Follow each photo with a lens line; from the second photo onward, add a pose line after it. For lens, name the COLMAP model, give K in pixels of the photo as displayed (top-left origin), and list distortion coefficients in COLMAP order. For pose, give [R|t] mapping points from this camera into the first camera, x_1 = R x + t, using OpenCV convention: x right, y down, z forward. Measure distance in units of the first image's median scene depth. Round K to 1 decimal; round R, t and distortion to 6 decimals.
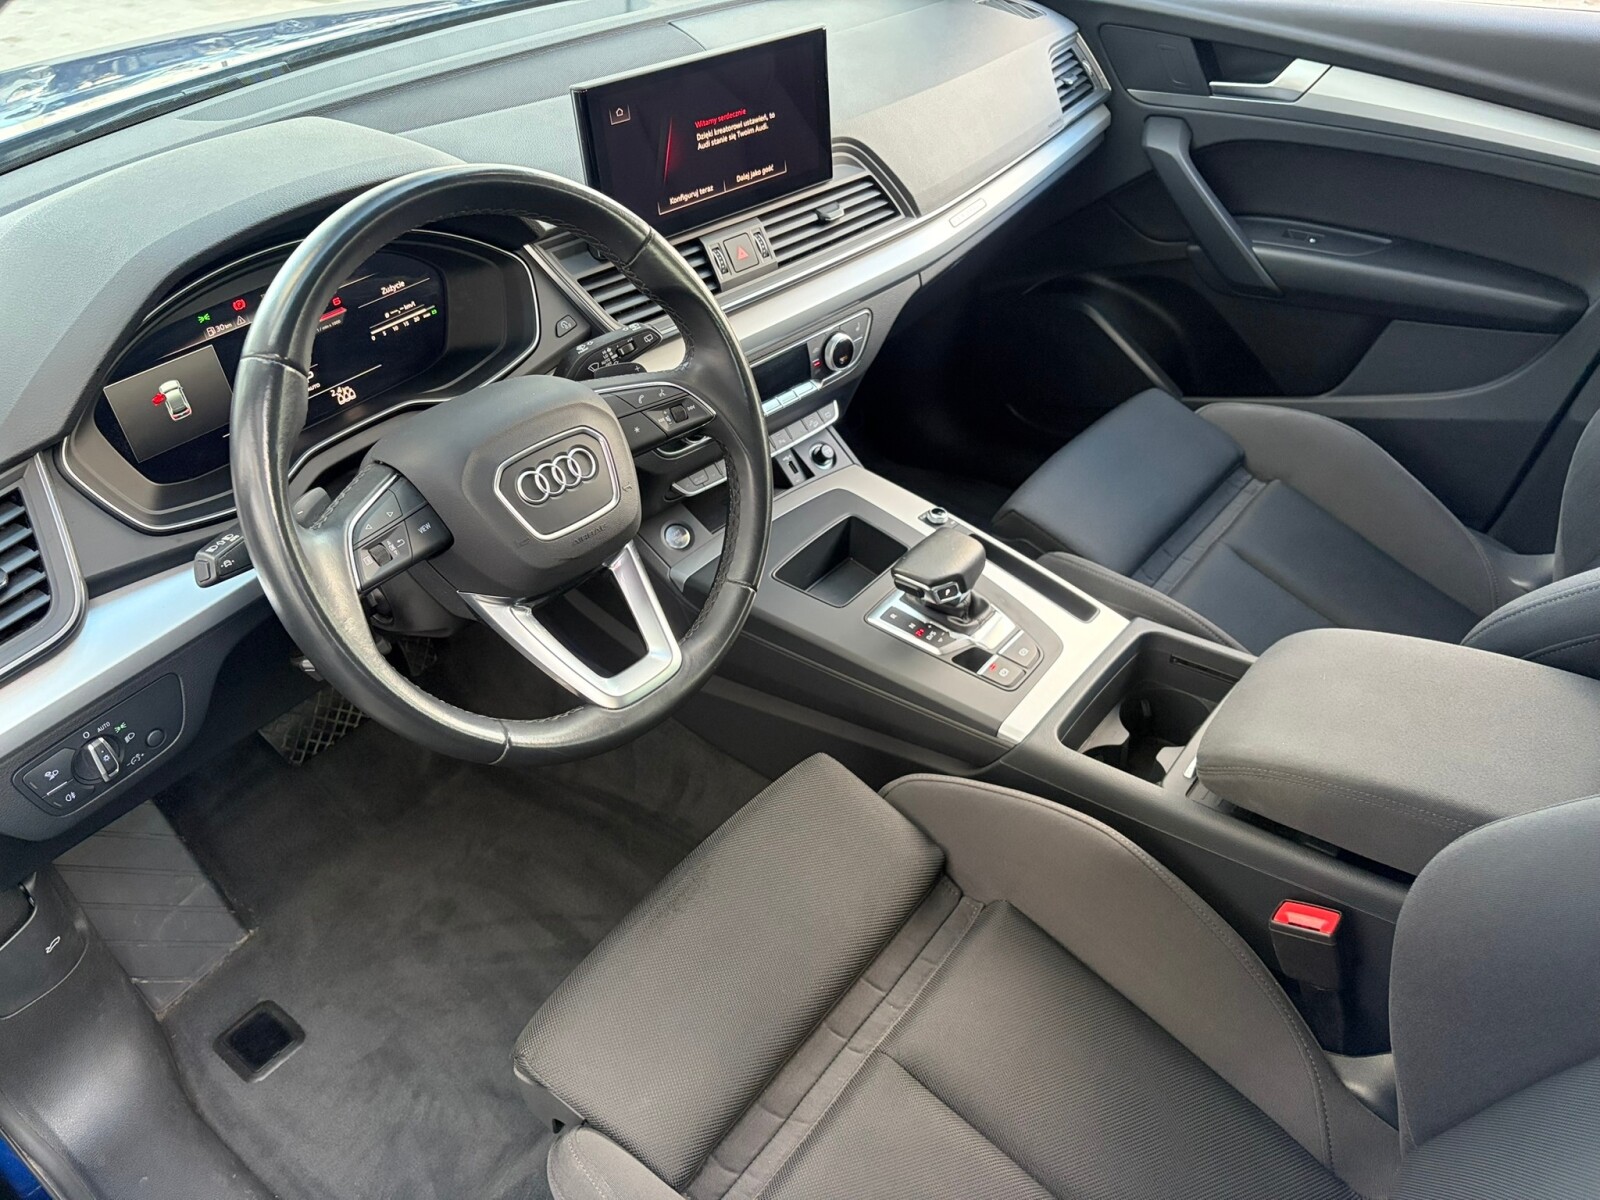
lens RADIAL K [[1215.8, 0, 821.3], [0, 1215.8, 611.7], [0, 0, 1]] dist [0.038362, -0.037329]
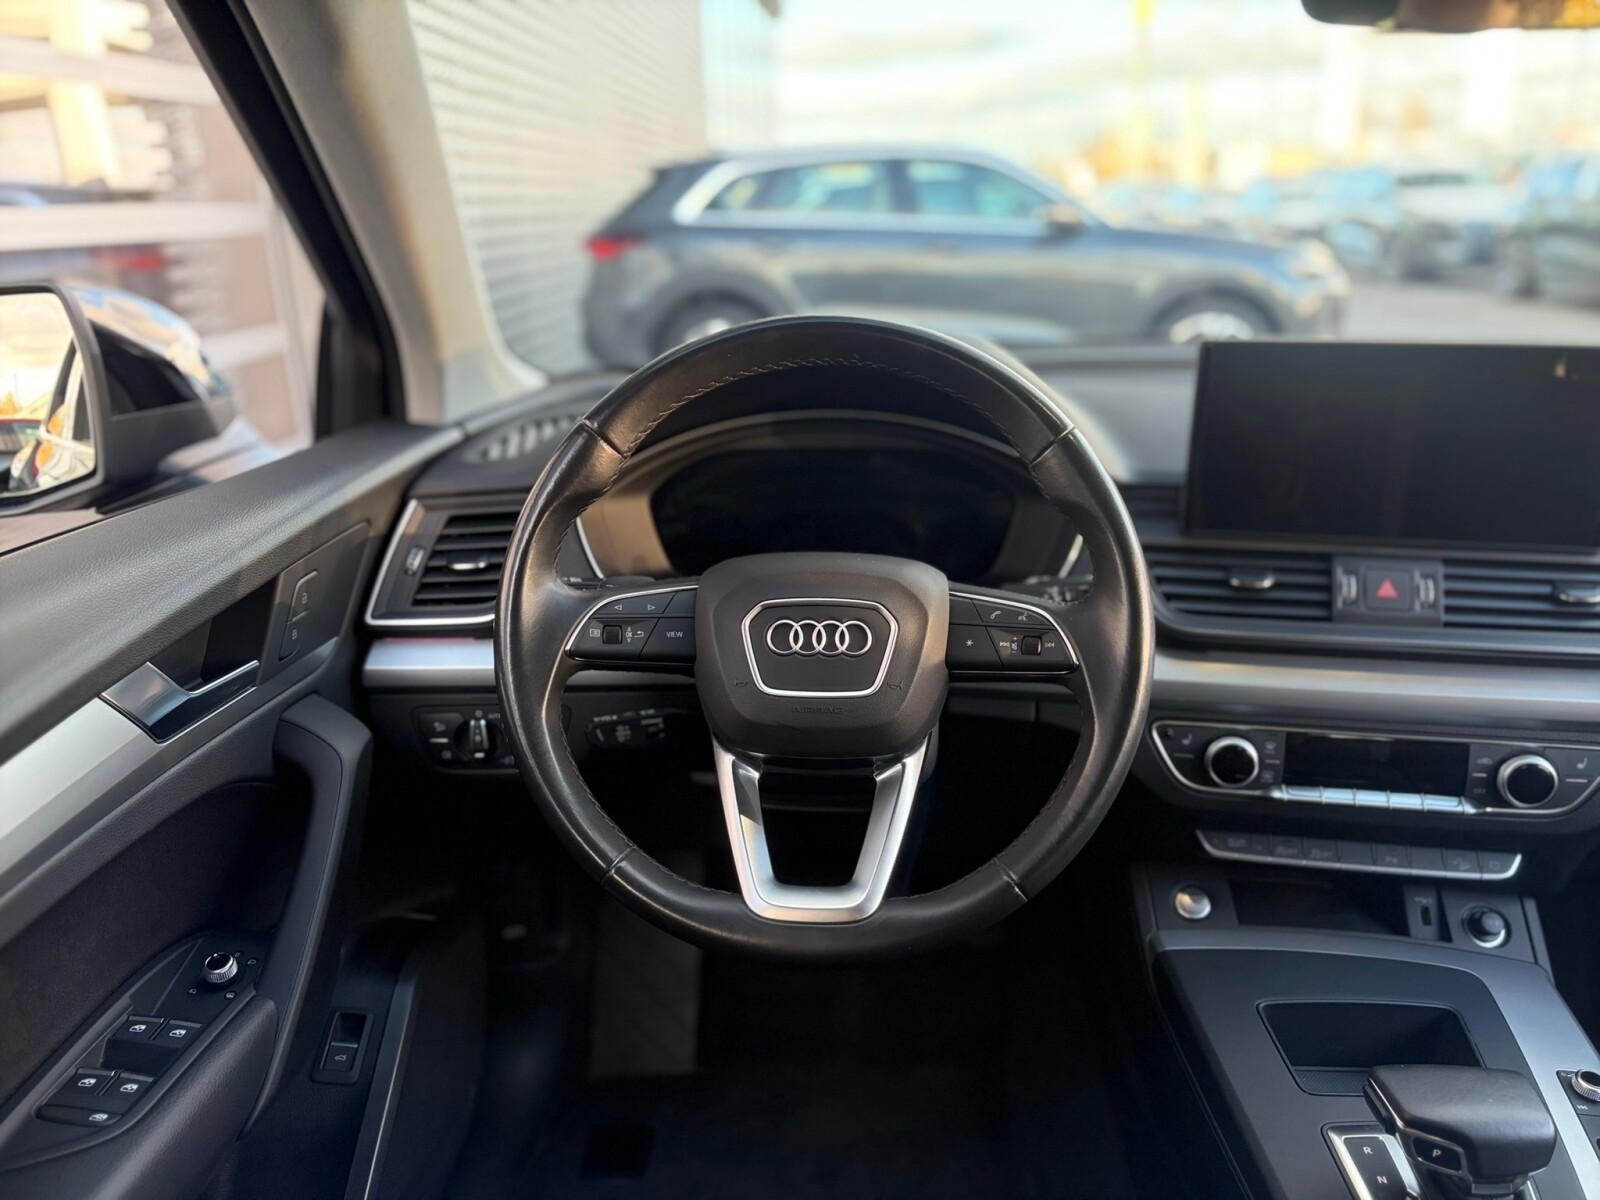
lens RADIAL K [[1215.8, 0, 796.5], [0, 1215.8, 605.0], [0, 0, 1]] dist [0.038362, -0.037329]
pose [[0.575476, 0.275867, -0.769886, 0.272721], [-0.513441, 0.854613, -0.077562, -0.032761], [0.636558, 0.439926, 0.633450, 0.251249]]
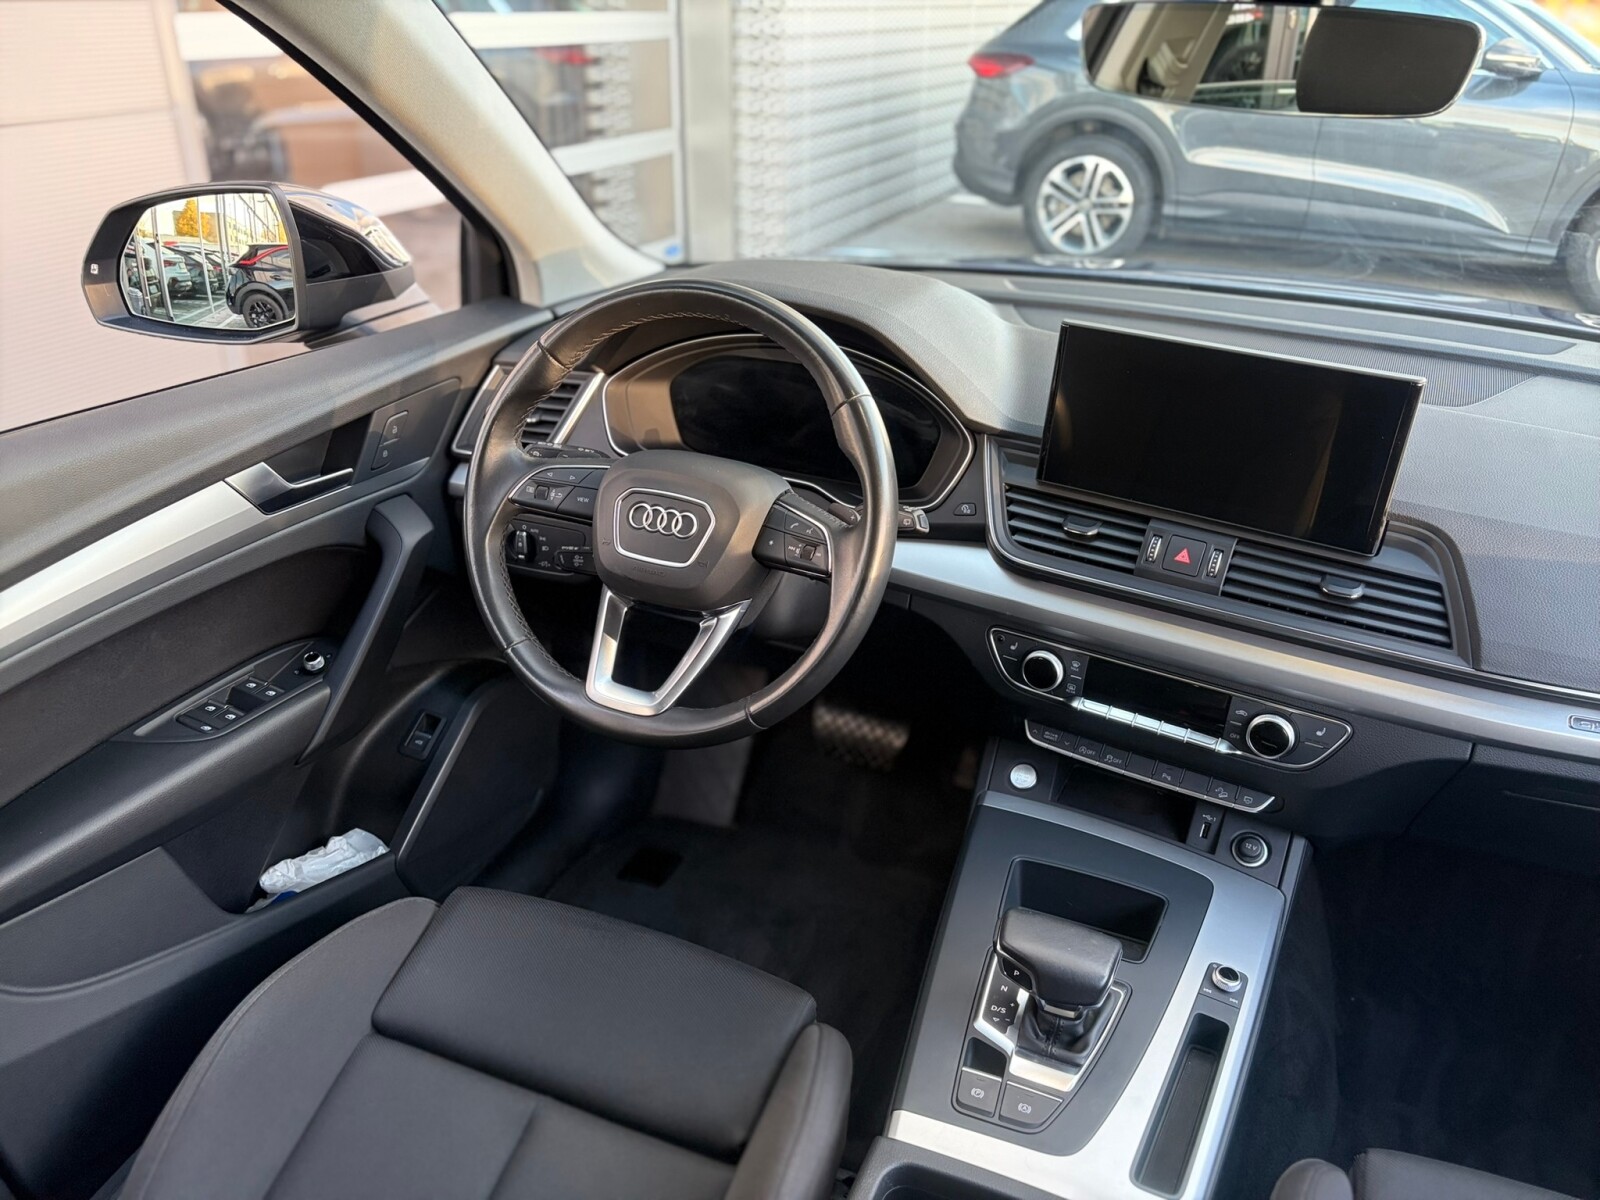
lens RADIAL K [[1215.8, 0, 792.1], [0, 1215.8, 612.0], [0, 0, 1]] dist [0.038362, -0.037329]
pose [[0.256684, 0.473039, -0.842821, 0.557597], [-0.629044, 0.743823, 0.225898, -0.249479], [0.733769, 0.472188, 0.488490, 0.323333]]
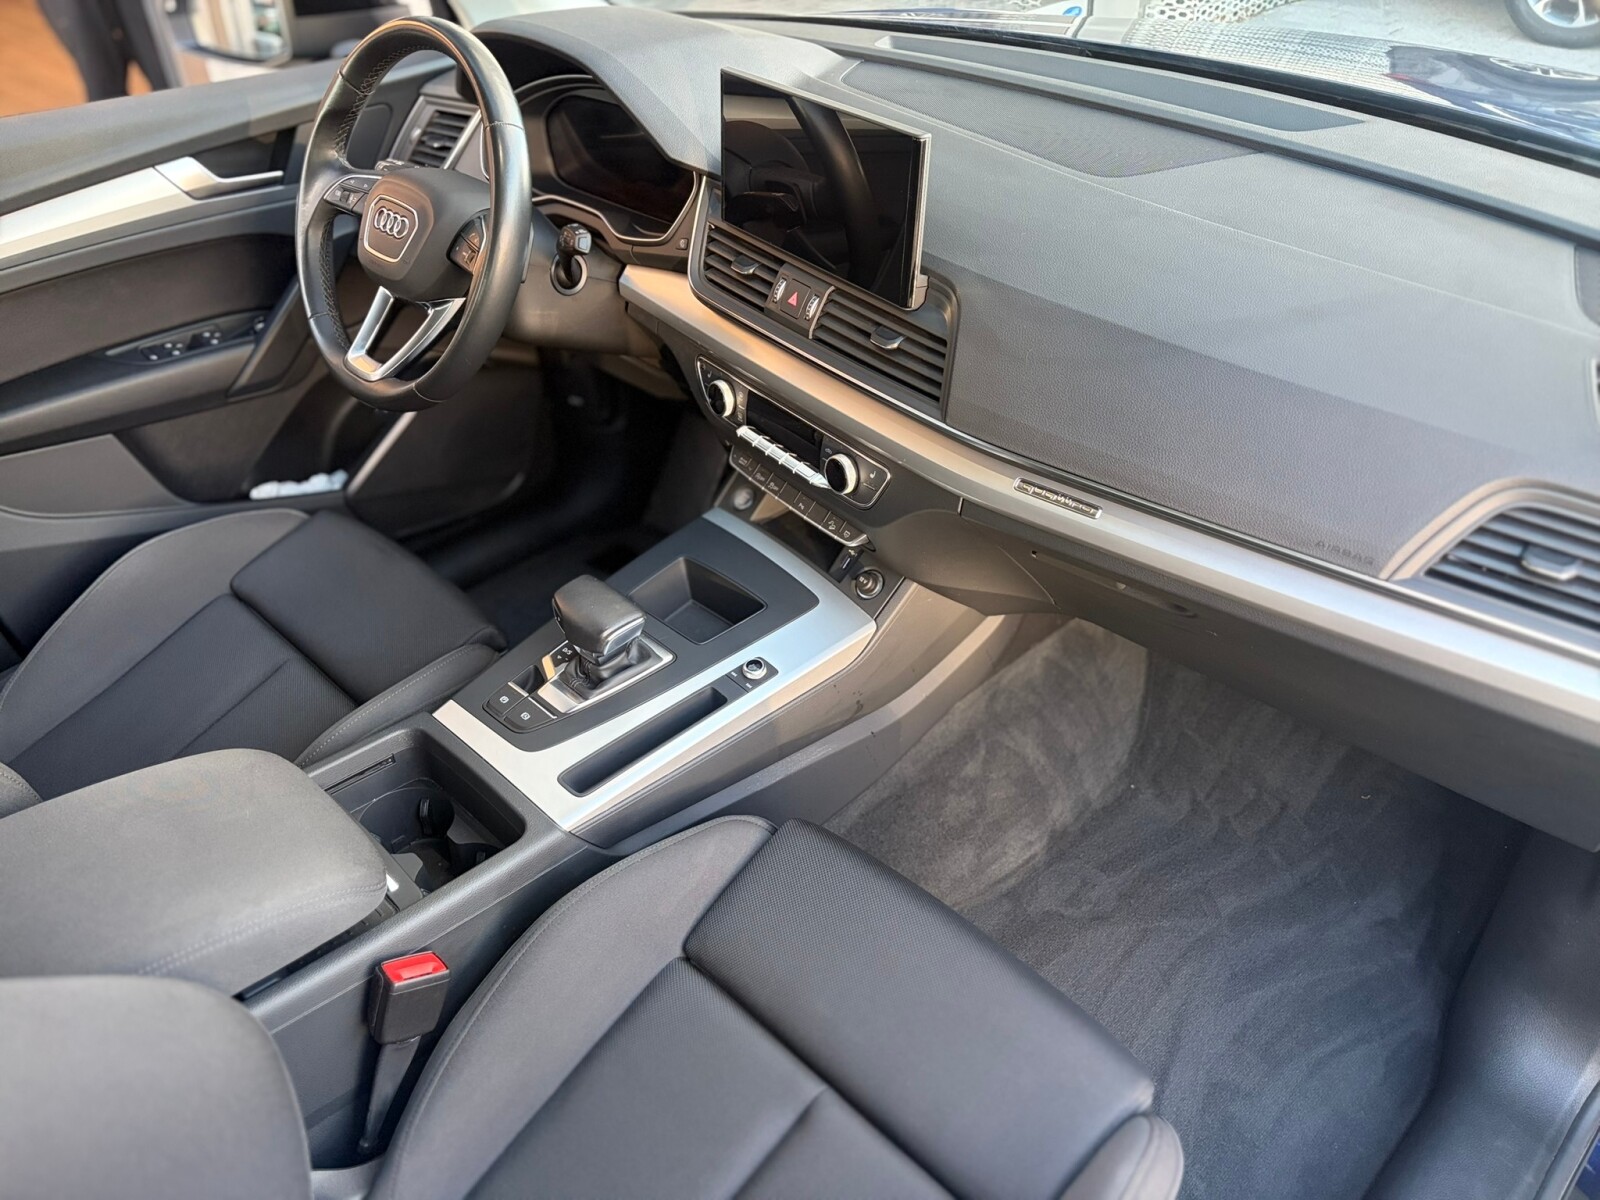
lens RADIAL K [[1215.8, 0, 803.9], [0, 1215.8, 607.2], [0, 0, 1]] dist [0.038362, -0.037329]
pose [[-0.126542, 0.614739, -0.778513, 0.747928], [-0.596378, 0.579997, 0.554921, -0.614579], [0.792667, 0.534509, 0.293223, 0.745508]]
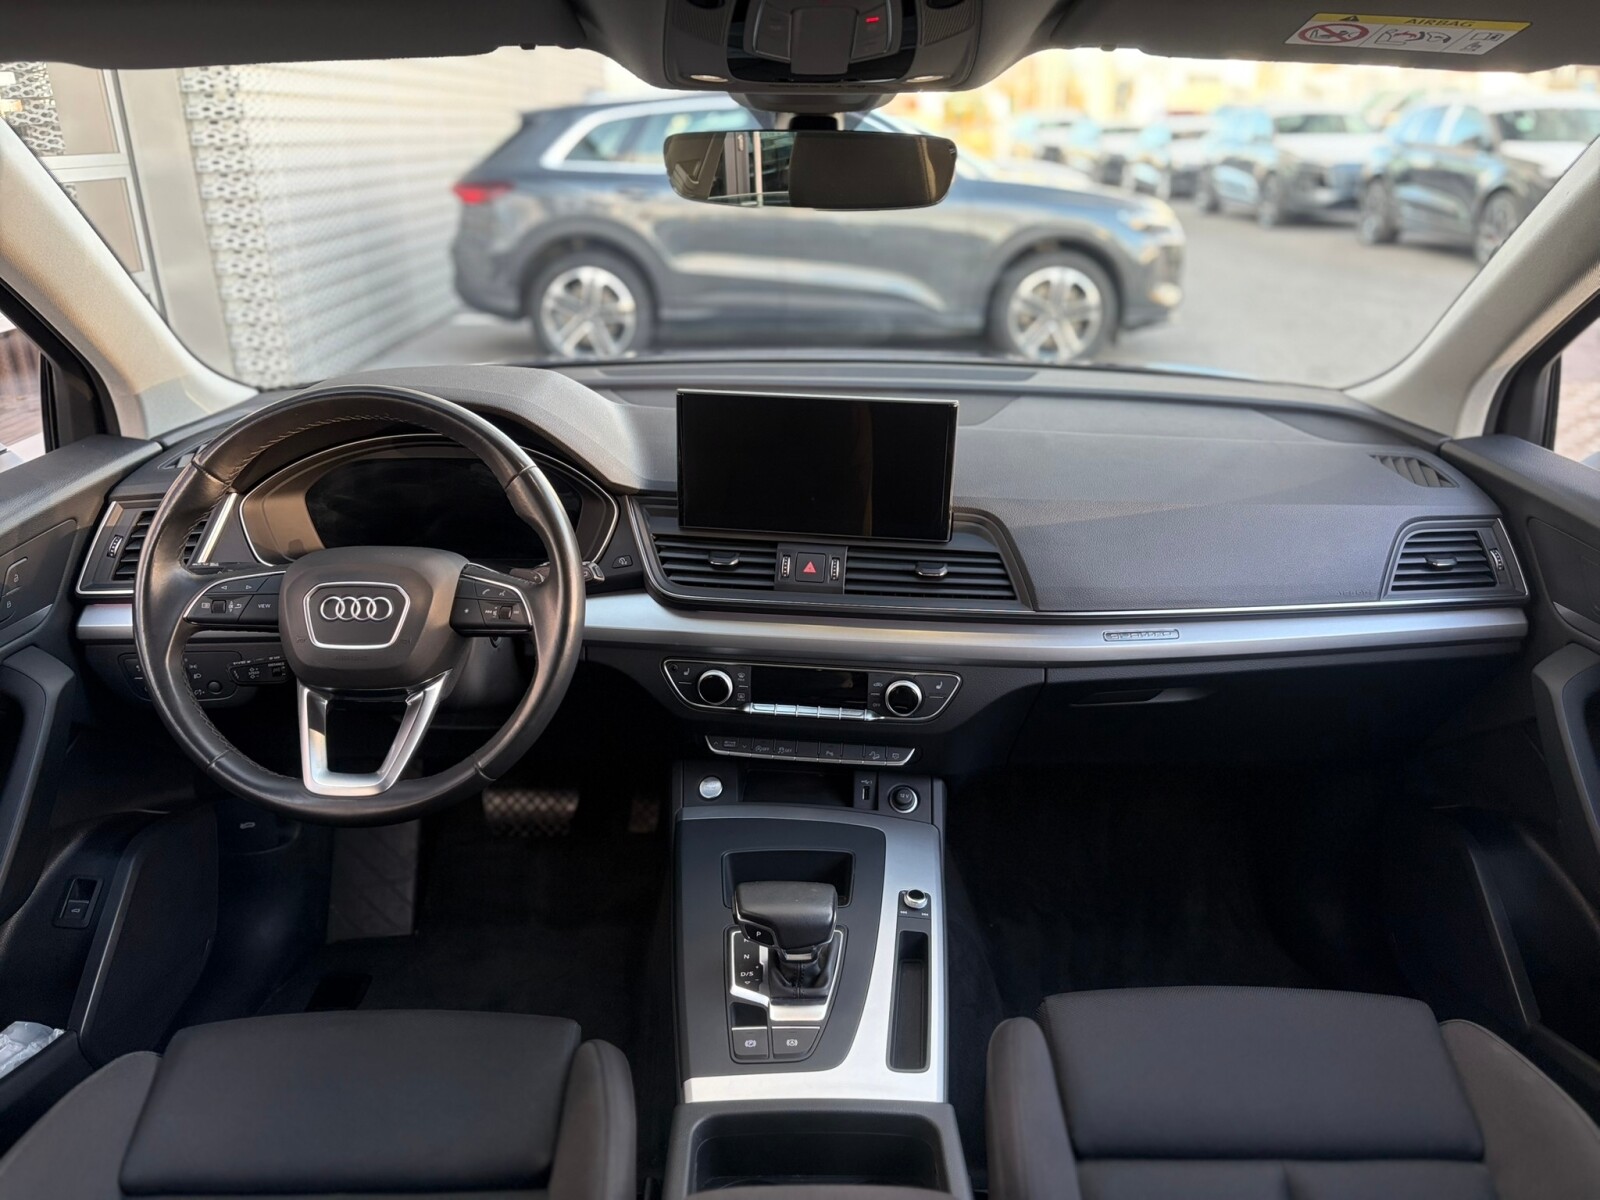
lens RADIAL K [[1215.8, 0, 795.3], [0, 1215.8, 609.7], [0, 0, 1]] dist [0.038362, -0.037329]
pose [[0.620088, 0.318267, -0.717076, 0.628447], [-0.505389, 0.861148, -0.054820, -0.170655], [0.600061, 0.396396, 0.694836, 0.219933]]
